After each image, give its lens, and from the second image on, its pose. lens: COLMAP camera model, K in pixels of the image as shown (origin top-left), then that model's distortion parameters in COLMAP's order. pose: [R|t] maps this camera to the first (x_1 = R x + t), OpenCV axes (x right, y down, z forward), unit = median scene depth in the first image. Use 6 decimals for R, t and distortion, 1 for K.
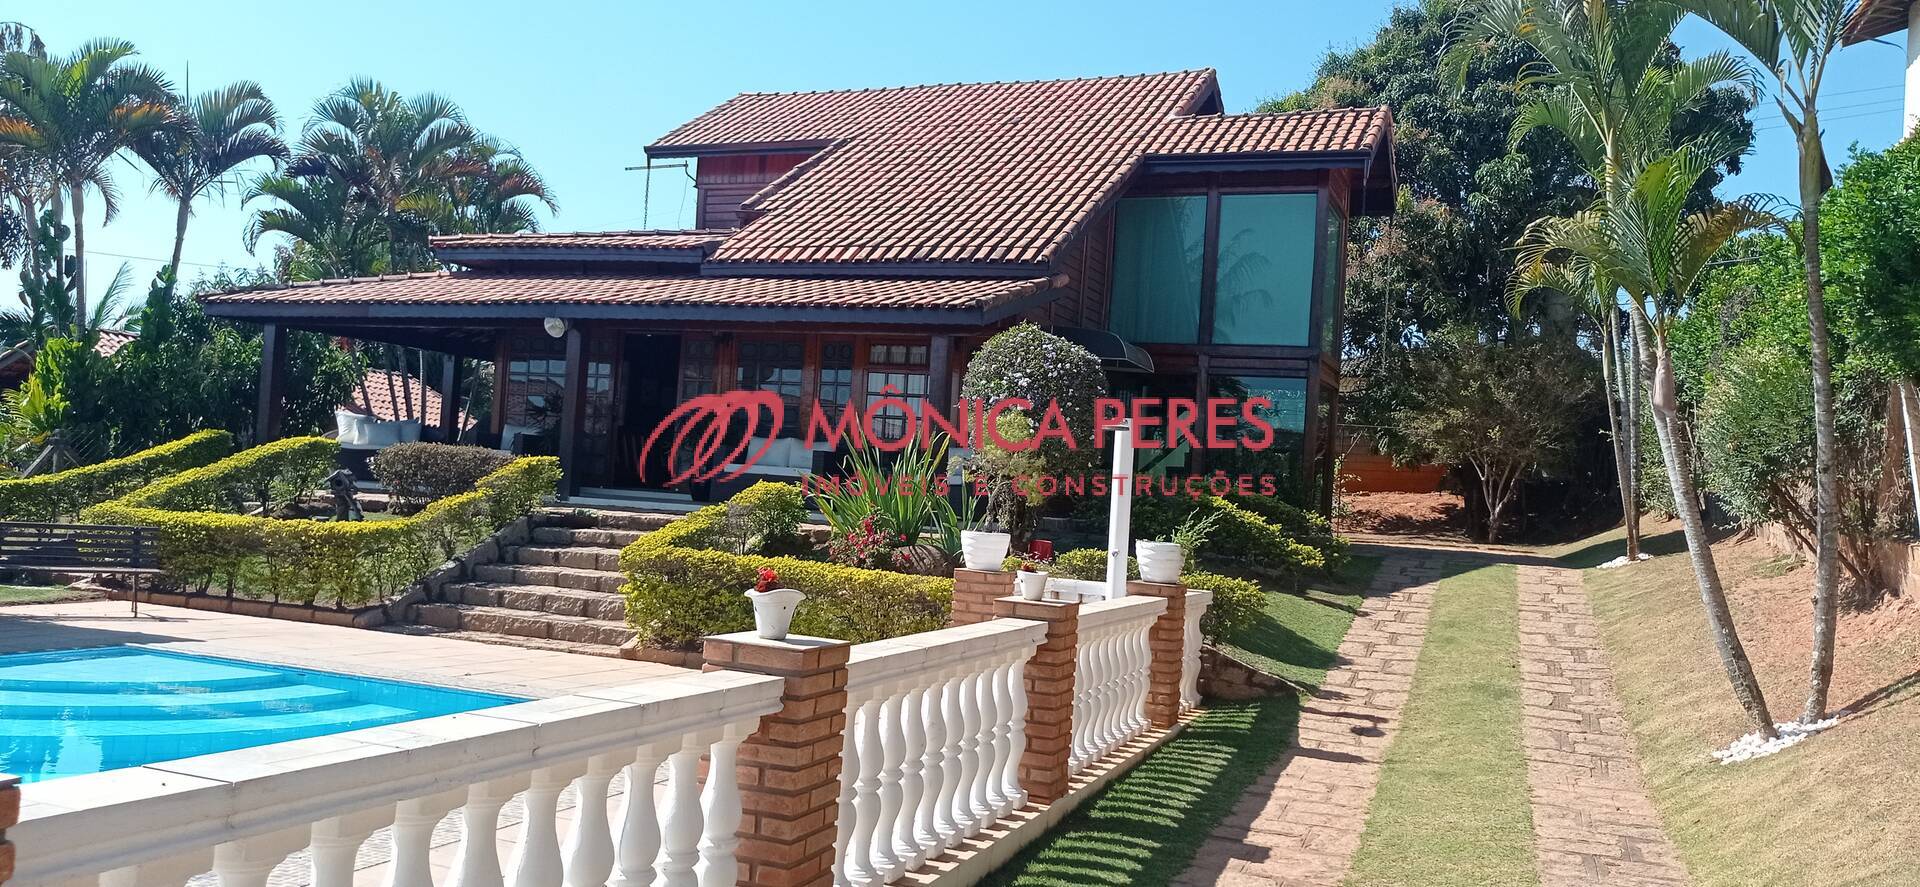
lens RADIAL K [[1418.8, 0, 955.3], [0, 1418.8, 446.5], [0, 0, 1]] dist [0.010057, -0.002783]
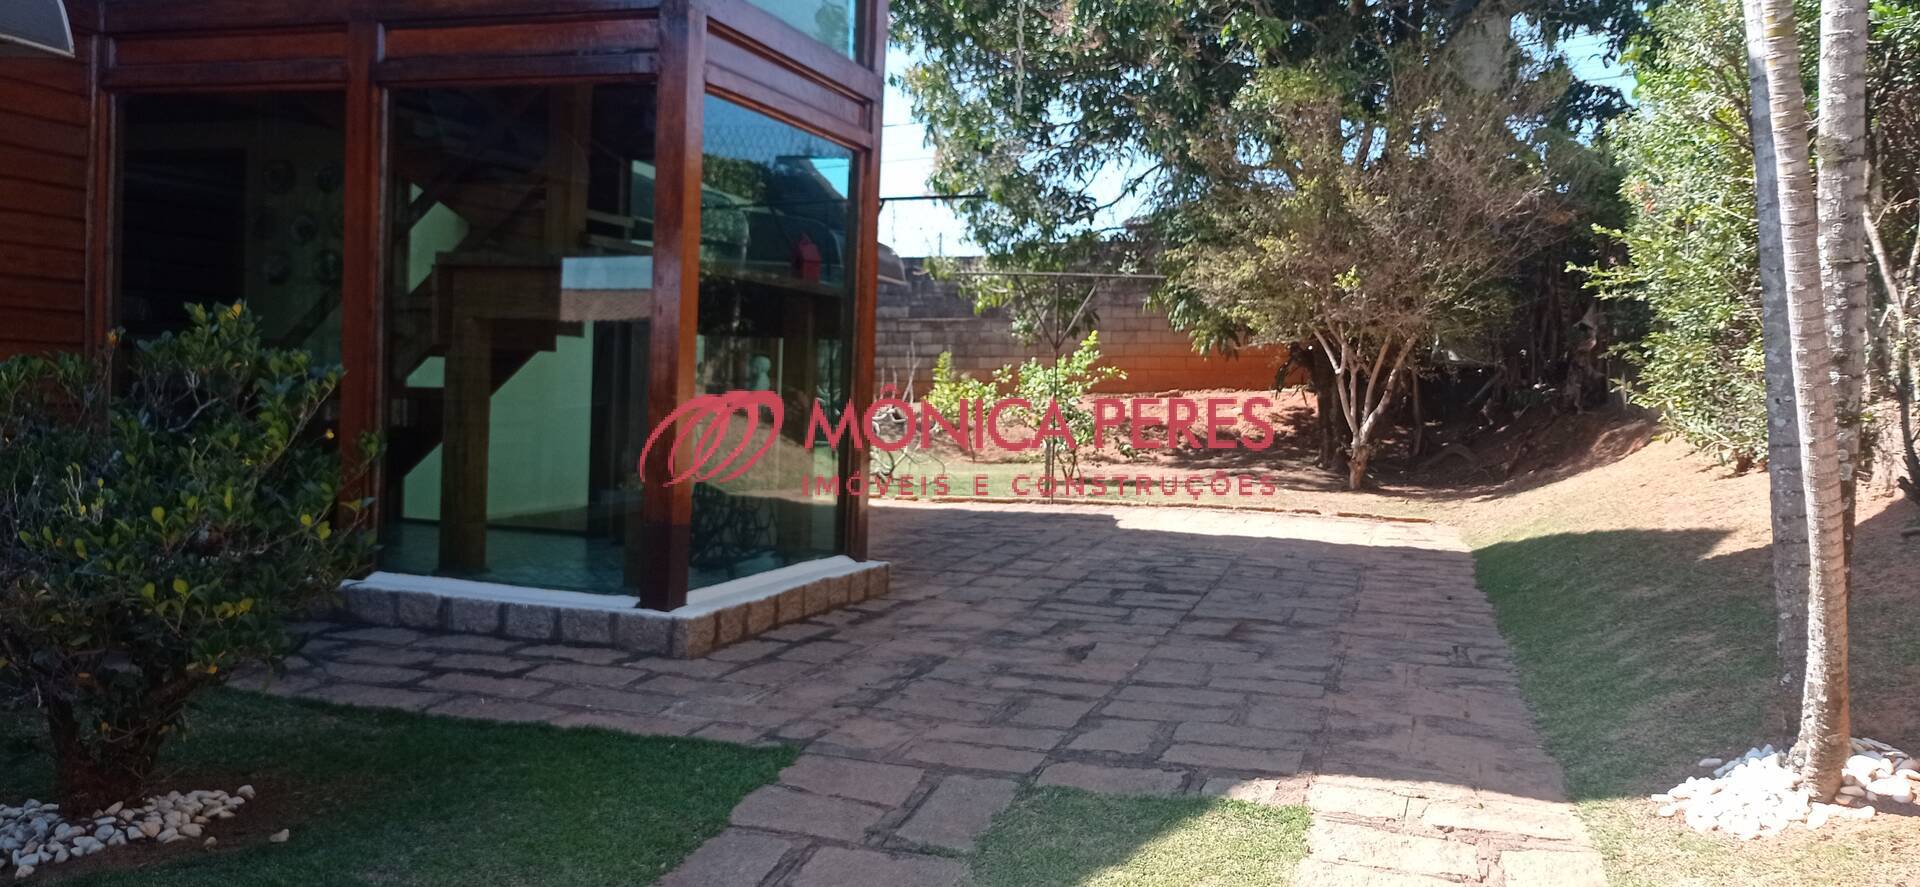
lens RADIAL K [[1418.8, 0, 955.3], [0, 1418.8, 446.5], [0, 0, 1]] dist [0.010057, -0.002783]
pose [[0.998051, -0.032122, 0.053510, 0.207224], [0.027715, 0.996315, 0.081164, 0.003405], [-0.055920, -0.079523, 0.995263, 0.495376]]
